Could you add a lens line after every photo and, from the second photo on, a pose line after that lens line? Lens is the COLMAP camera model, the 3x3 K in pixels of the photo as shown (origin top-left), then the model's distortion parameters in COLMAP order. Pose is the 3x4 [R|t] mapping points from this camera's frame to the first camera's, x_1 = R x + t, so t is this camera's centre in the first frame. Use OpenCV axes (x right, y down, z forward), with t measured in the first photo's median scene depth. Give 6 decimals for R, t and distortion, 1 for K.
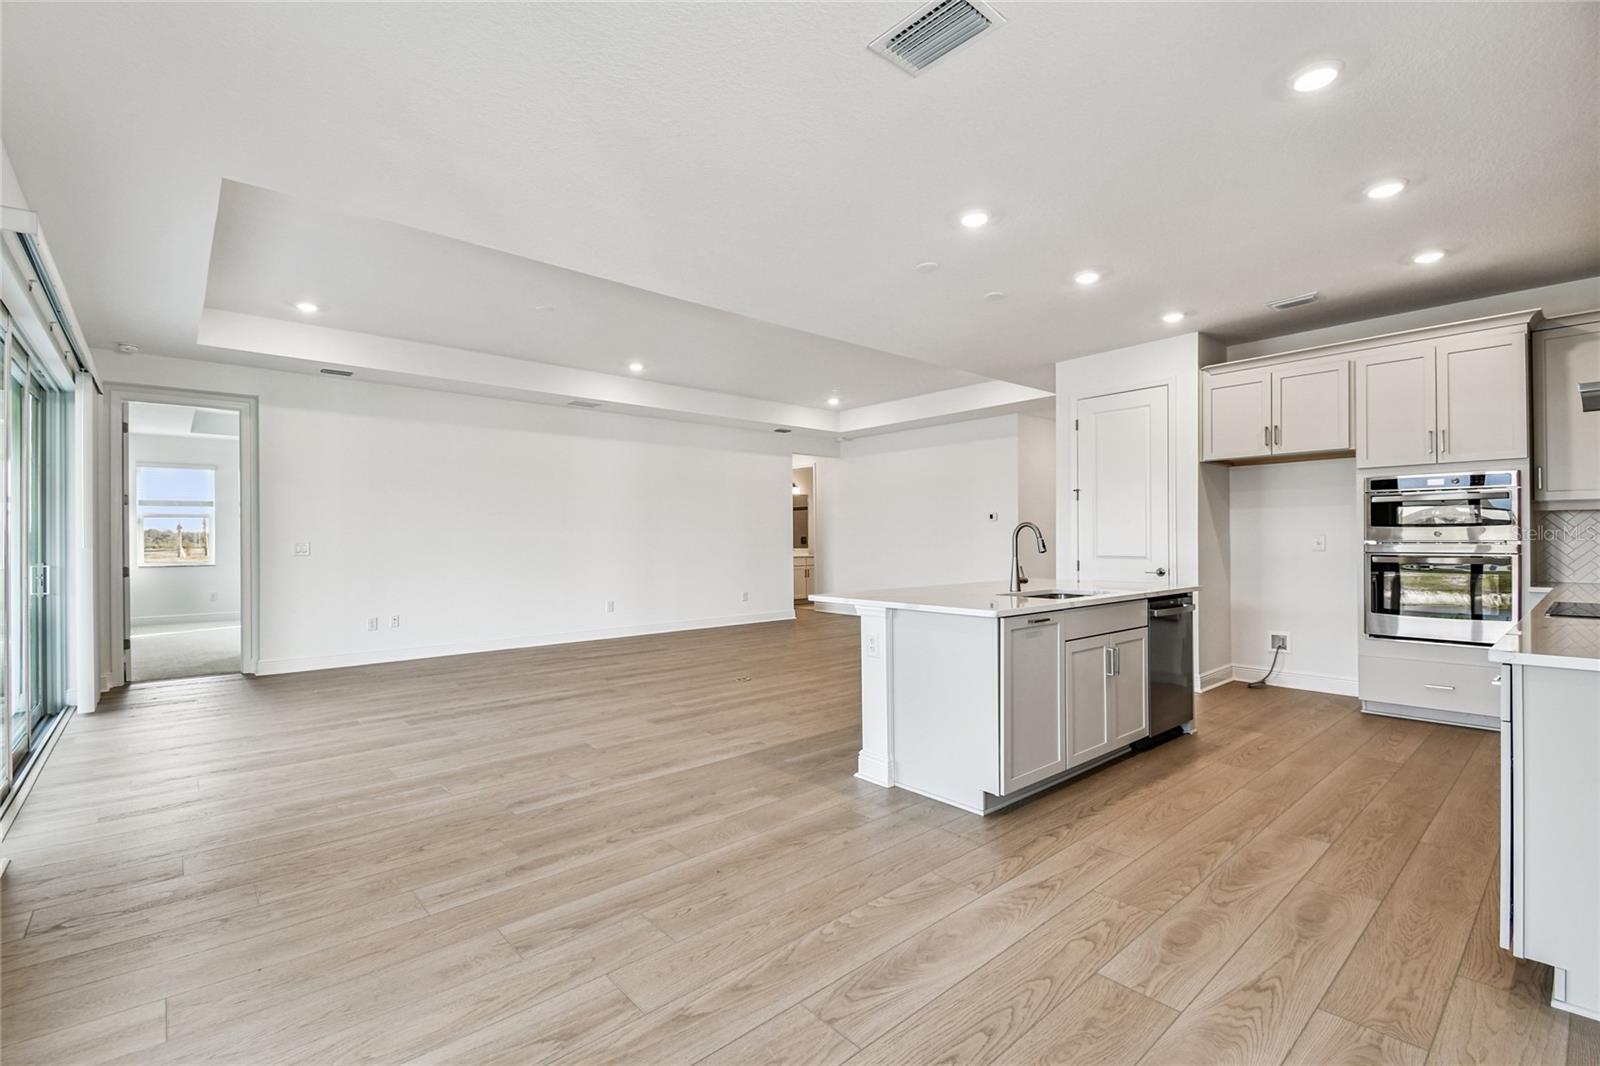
lens RADIAL K [[713.2, 0, 794.4], [0, 713.2, 538.9], [0, 0, 1]] dist [0.009874, -0.000707]
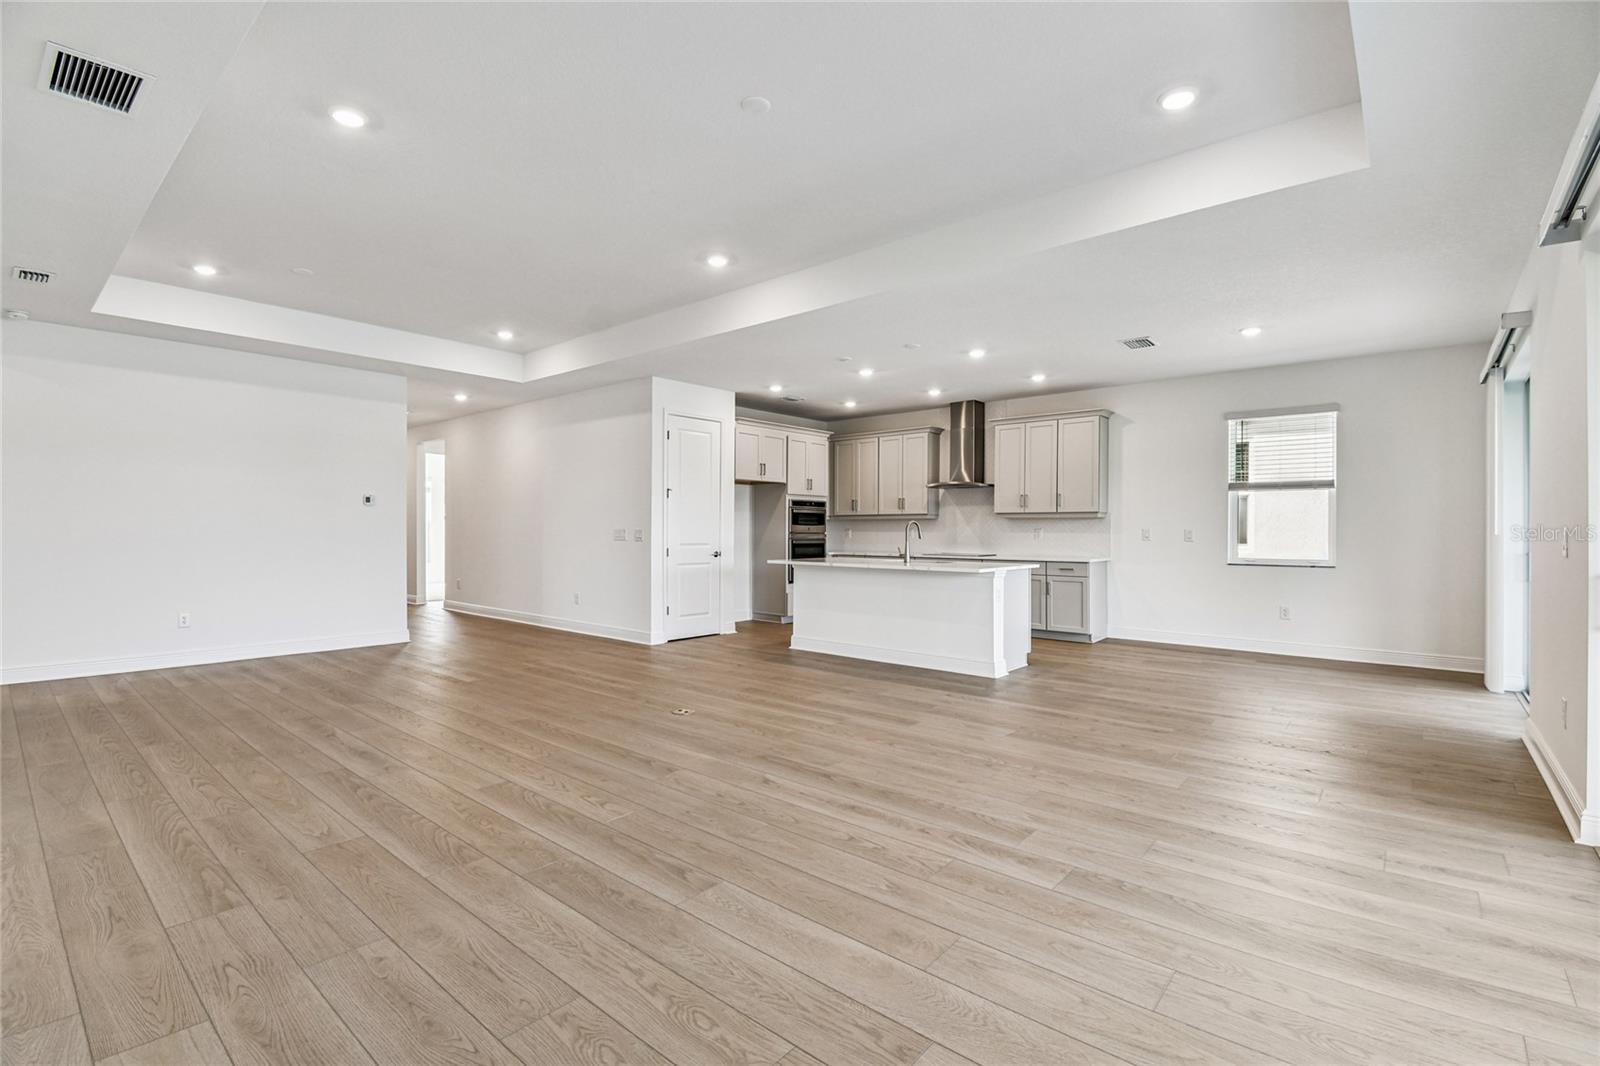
lens RADIAL K [[713.2, 0, 808.0], [0, 713.2, 526.2], [0, 0, 1]] dist [0.009874, -0.000707]
pose [[-0.150135, 0.012082, 0.988592, -1.363197], [-0.004195, 0.999909, -0.012858, 0.012647], [-0.988657, -0.006077, -0.150070, 1.575221]]
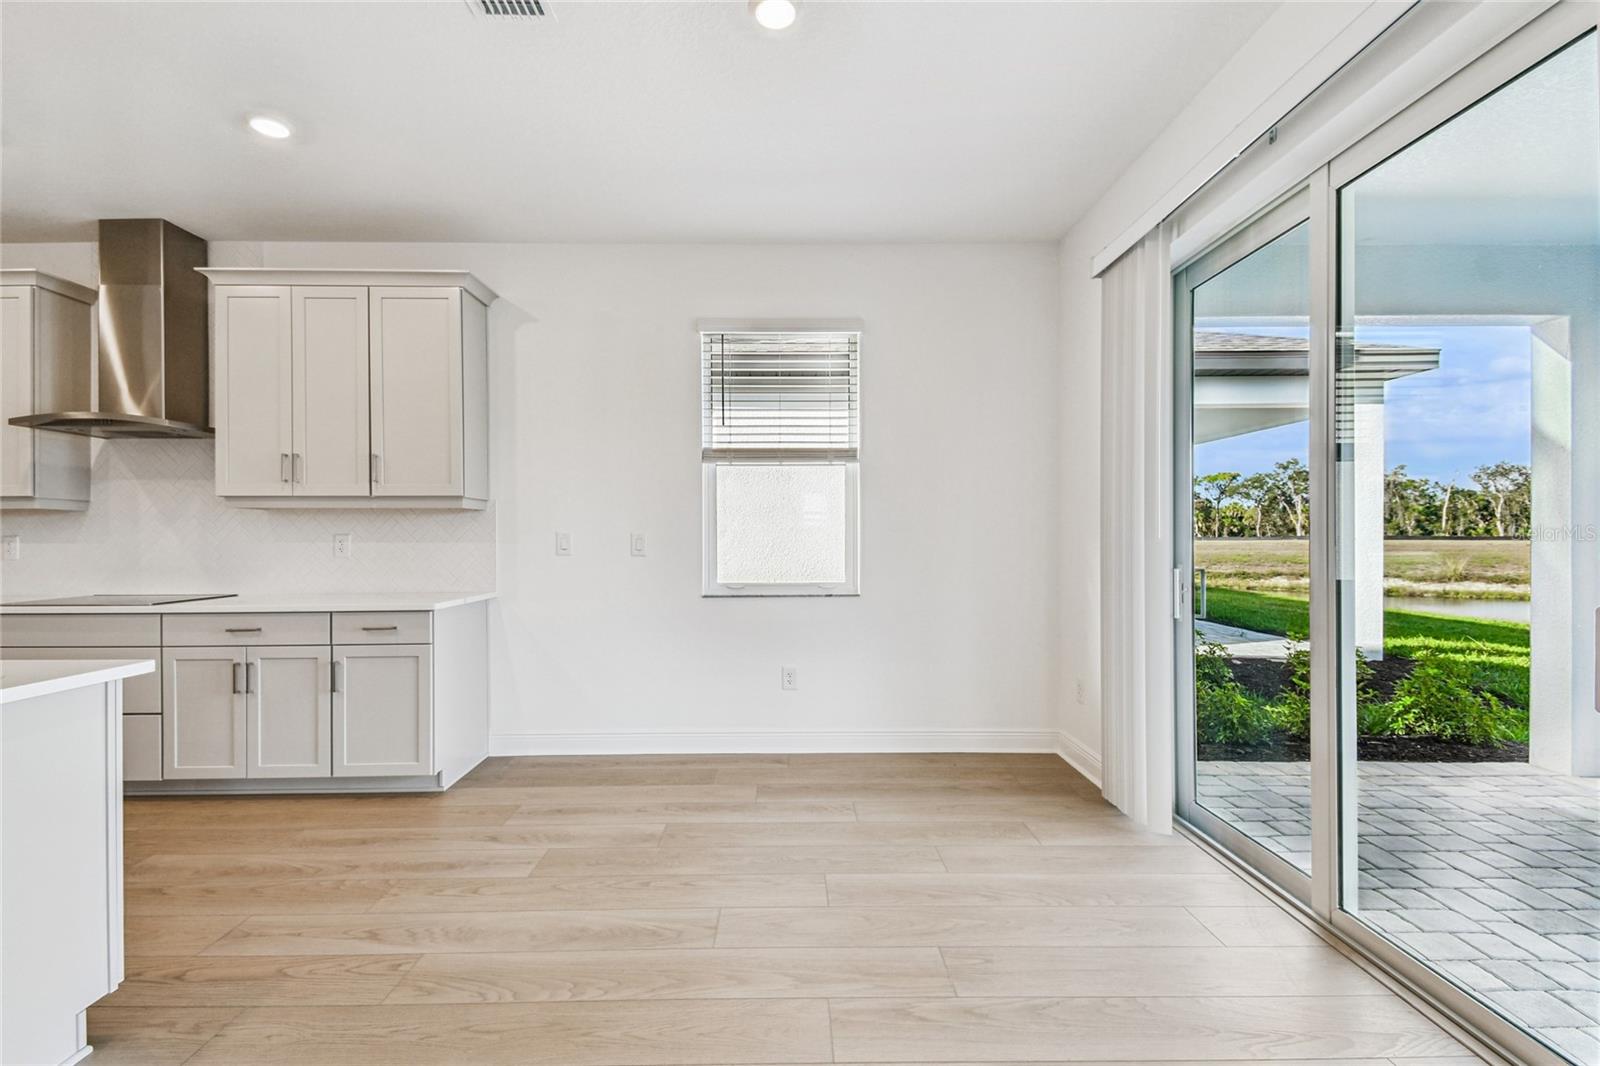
lens RADIAL K [[713.2, 0, 789.6], [0, 713.2, 537.1], [0, 0, 1]] dist [0.009874, -0.000707]
pose [[-0.764707, 0.010413, 0.644294, -0.407125], [0.008530, 0.999945, -0.006037, 0.005385], [-0.644322, 0.000879, -0.764754, 0.890838]]
